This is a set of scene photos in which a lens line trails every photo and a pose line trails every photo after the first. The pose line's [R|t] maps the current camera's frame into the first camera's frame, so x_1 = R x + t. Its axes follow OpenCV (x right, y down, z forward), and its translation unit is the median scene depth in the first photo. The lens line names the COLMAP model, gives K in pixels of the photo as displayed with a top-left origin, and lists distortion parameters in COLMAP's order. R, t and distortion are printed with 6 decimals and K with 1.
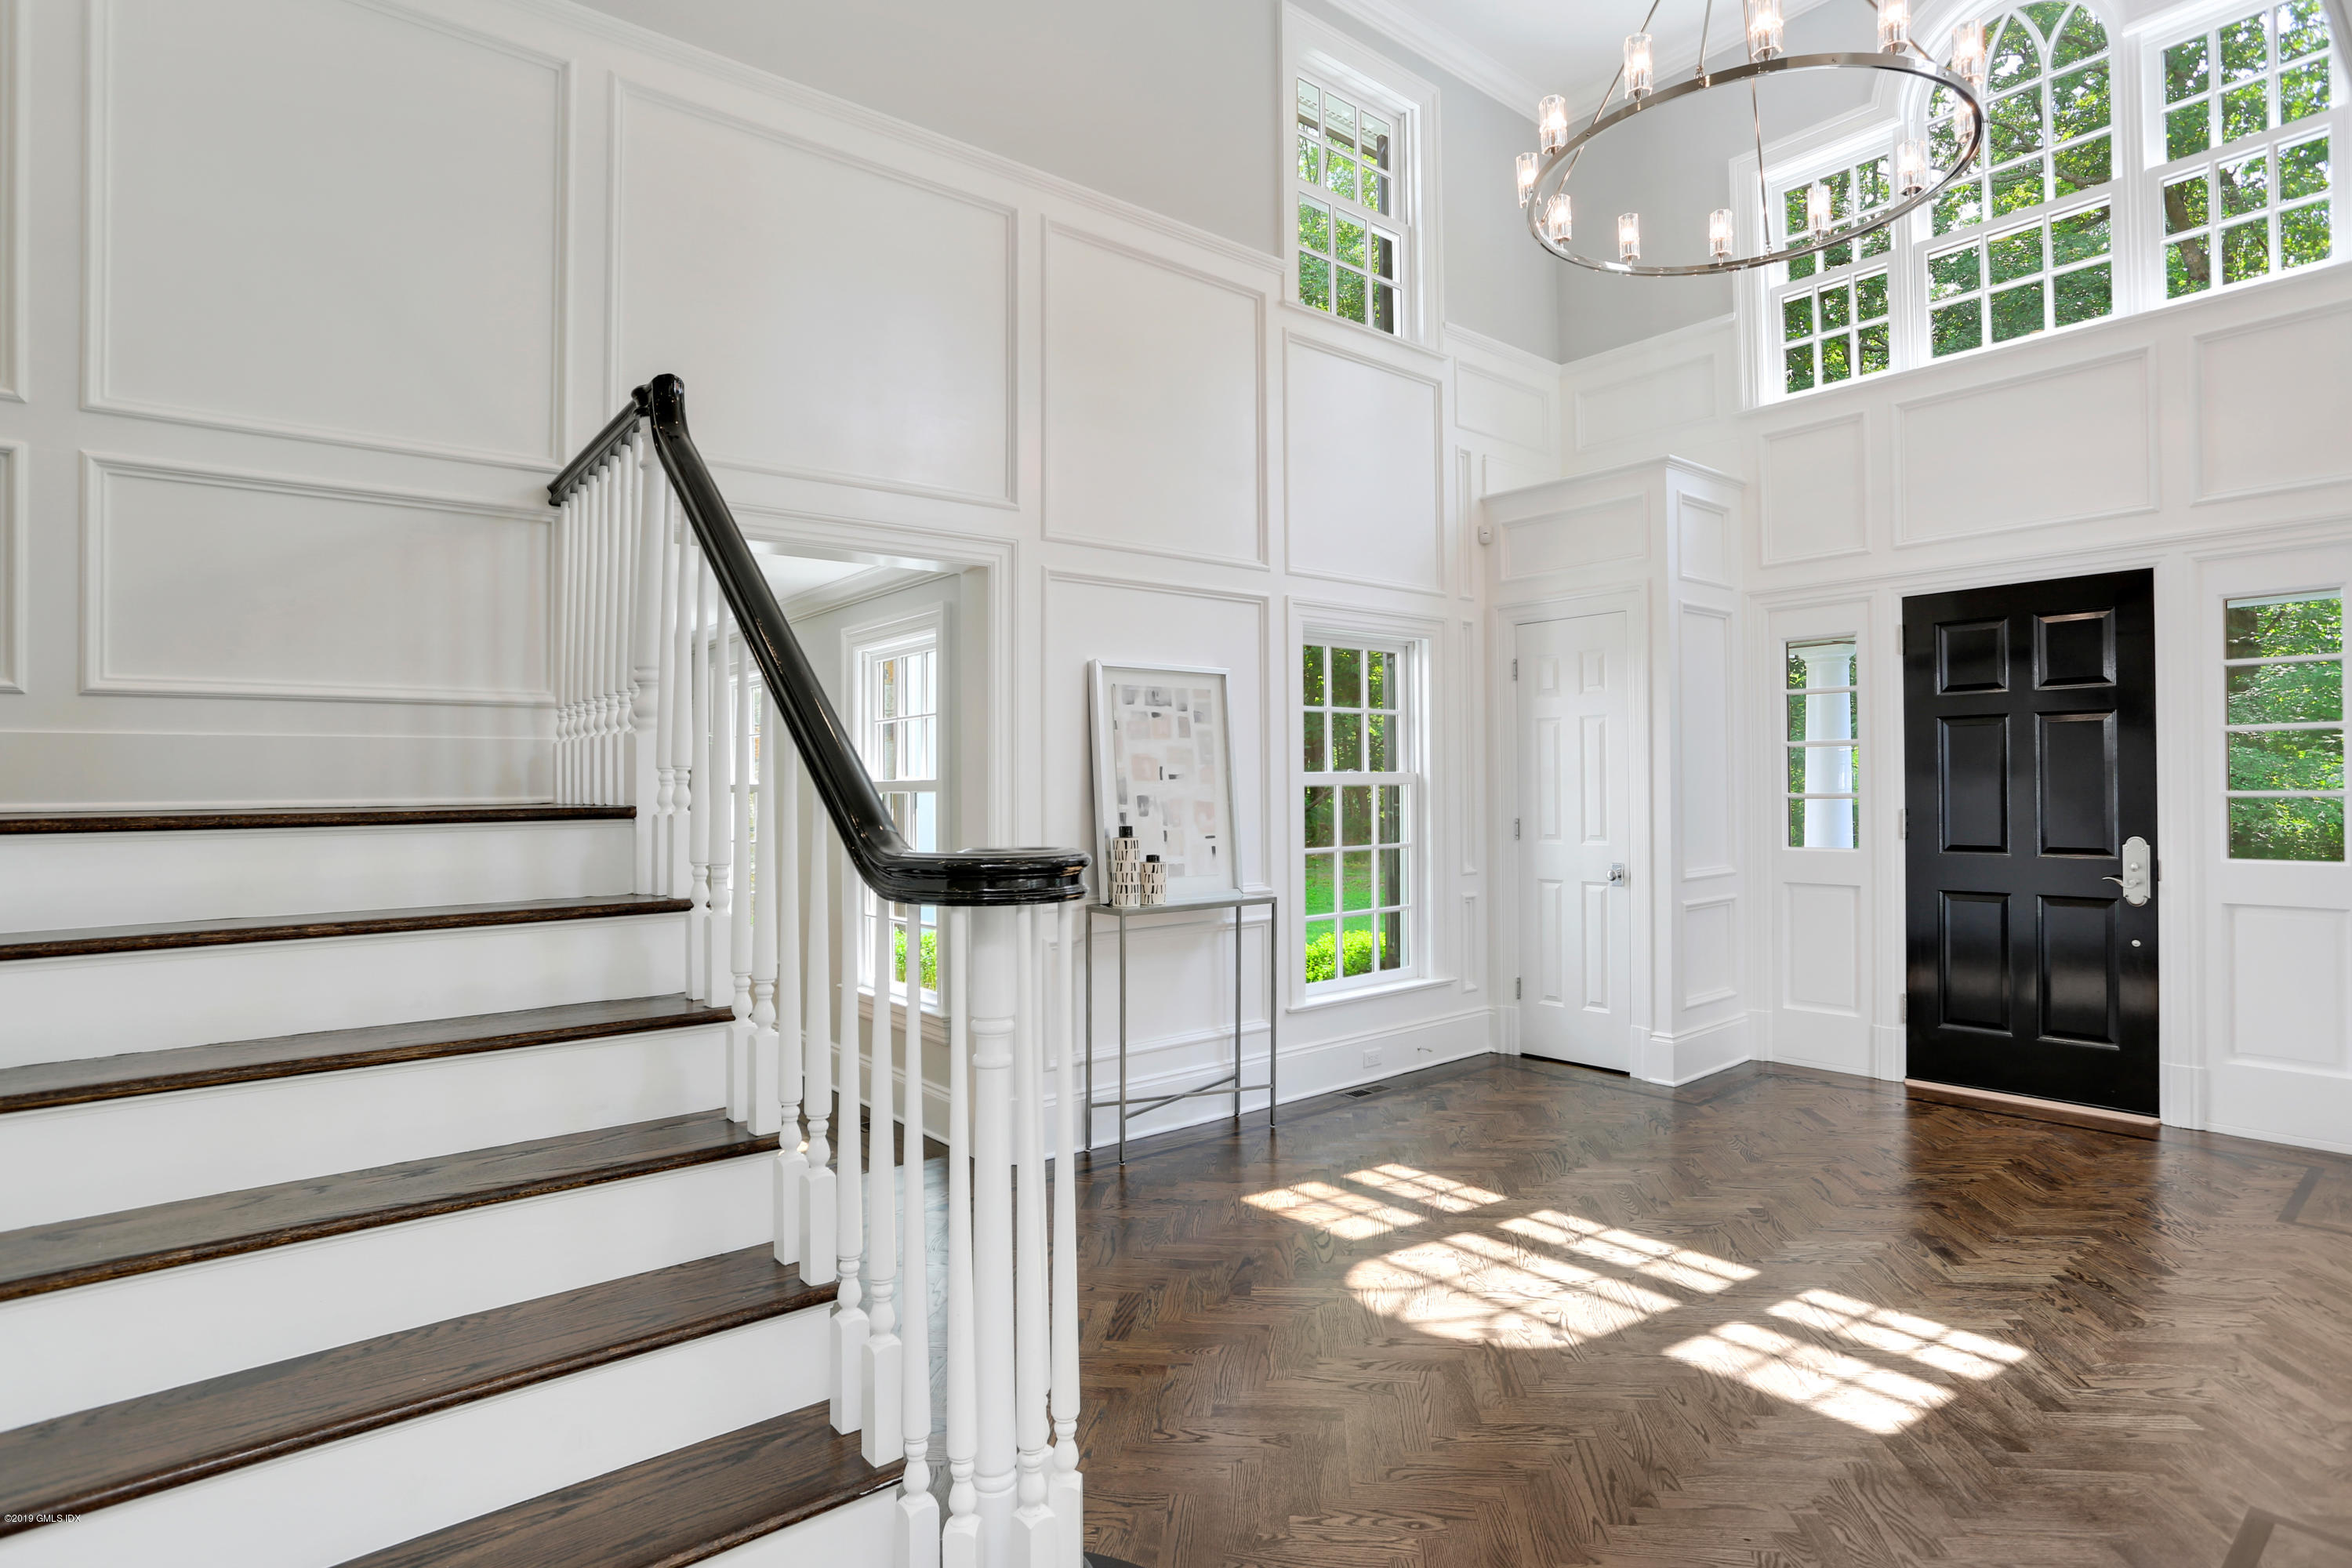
lens RADIAL K [[1208.5, 0, 1188.1], [0, 1208.5, 778.1], [0, 0, 1]] dist [-0.072885, 0.038435]
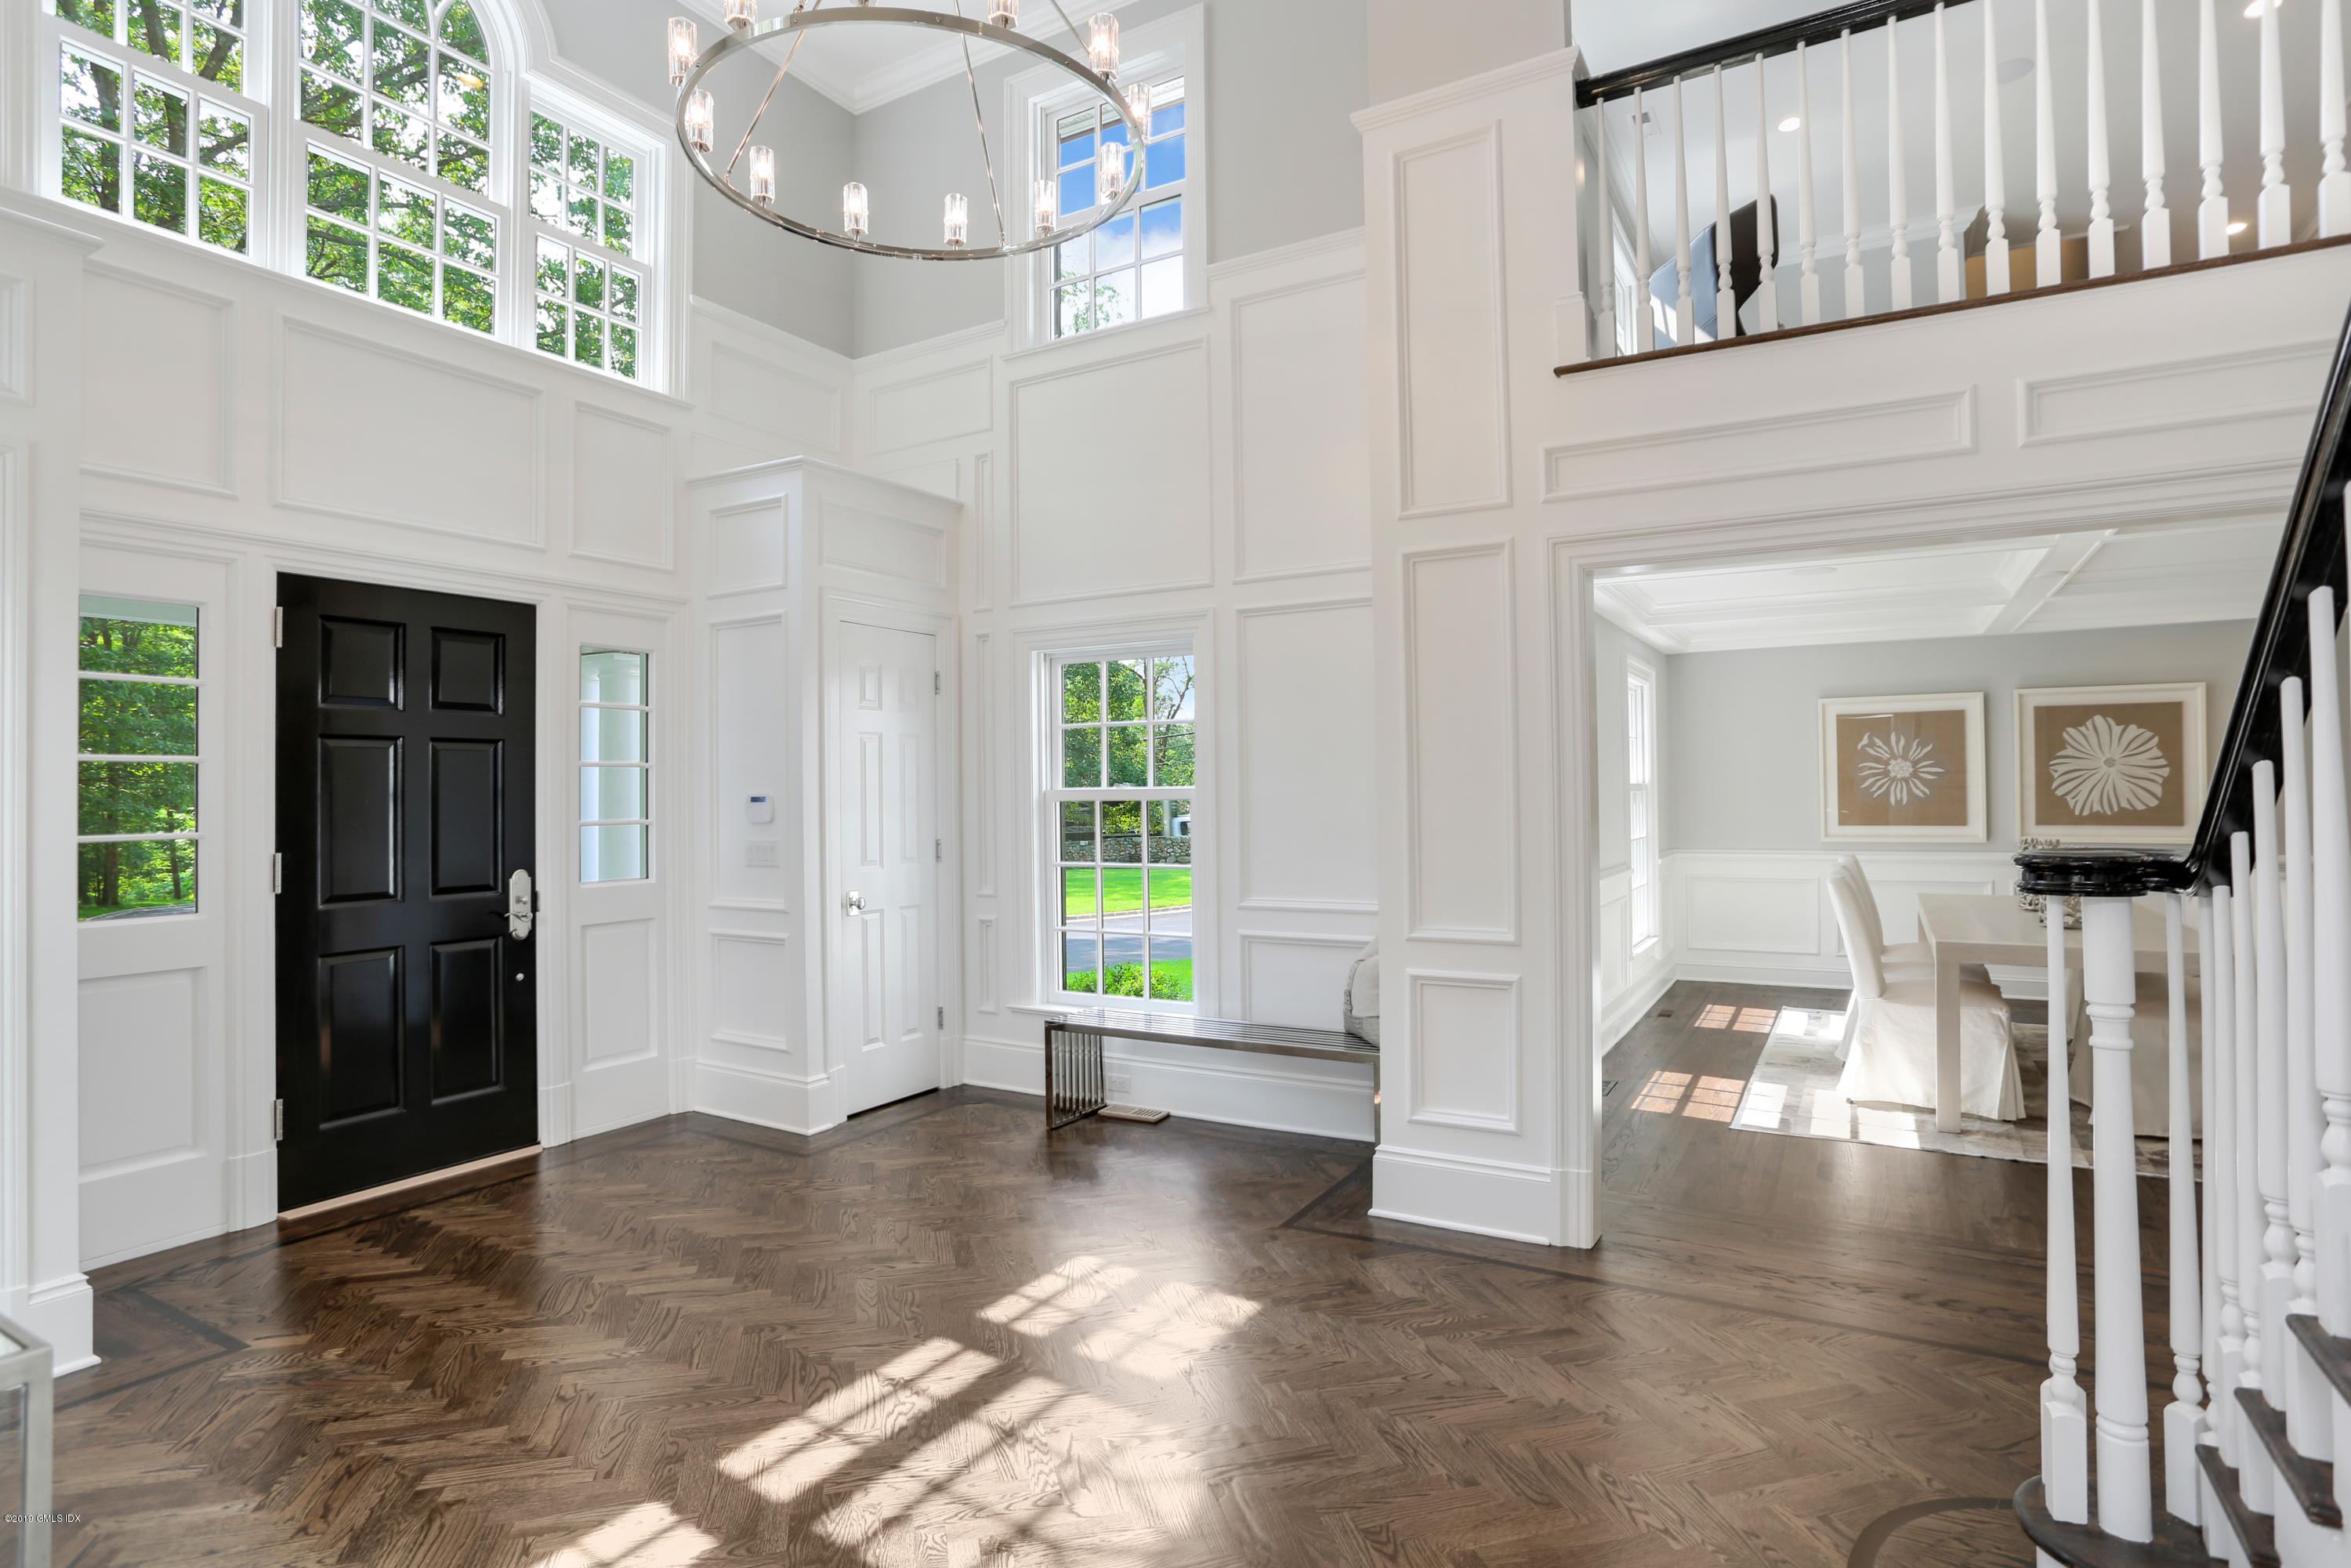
lens RADIAL K [[1208.0, 0, 1187.6], [0, 1208.0, 778.1], [0, 0, 1]] dist [-0.072885, 0.038435]
pose [[-0.357040, 0.030963, 0.933576, -0.341229], [0.007696, 0.999514, -0.030206, 0.006532], [-0.934057, -0.003600, -0.357105, 0.833835]]
